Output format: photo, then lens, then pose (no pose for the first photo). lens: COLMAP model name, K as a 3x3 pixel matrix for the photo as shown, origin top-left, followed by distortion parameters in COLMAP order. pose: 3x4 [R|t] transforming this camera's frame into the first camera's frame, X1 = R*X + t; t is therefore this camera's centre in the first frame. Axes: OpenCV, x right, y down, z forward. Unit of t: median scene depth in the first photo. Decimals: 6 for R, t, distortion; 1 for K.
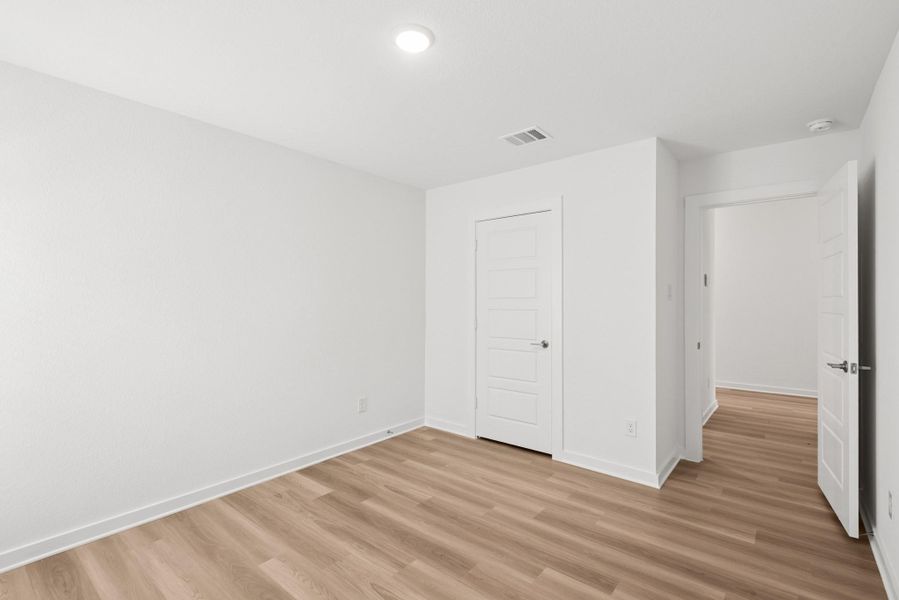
lens RADIAL K [[407.7, 0, 455.4], [0, 407.7, 298.5], [0, 0, 1]] dist [0.025593, -0.012852]
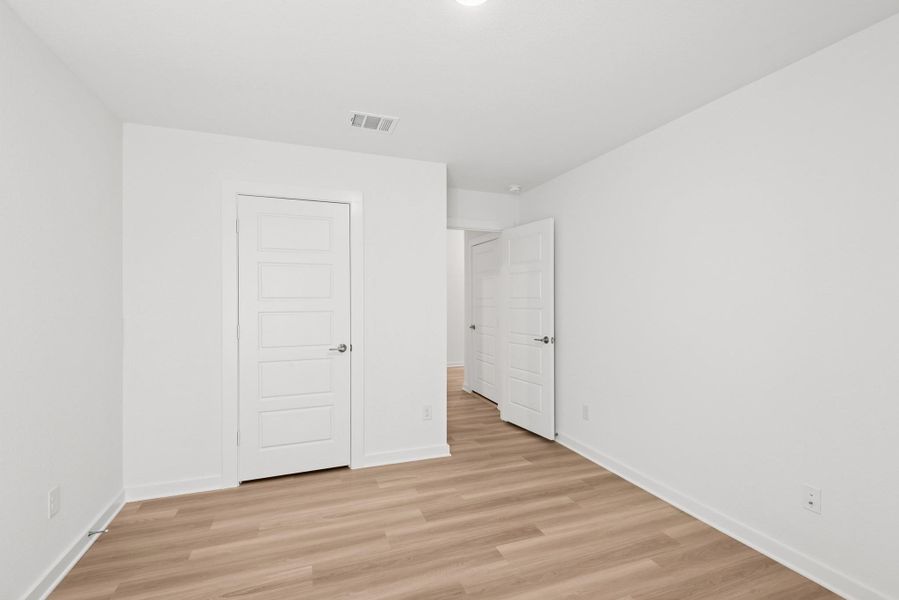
lens RADIAL K [[407.7, 0, 450.9], [0, 407.7, 298.7], [0, 0, 1]] dist [0.025593, -0.012852]
pose [[0.514585, 0.002351, 0.857436, -0.544827], [-0.003254, 0.999994, -0.000789, 0.000438], [-0.857433, -0.002384, 0.514590, 0.385988]]
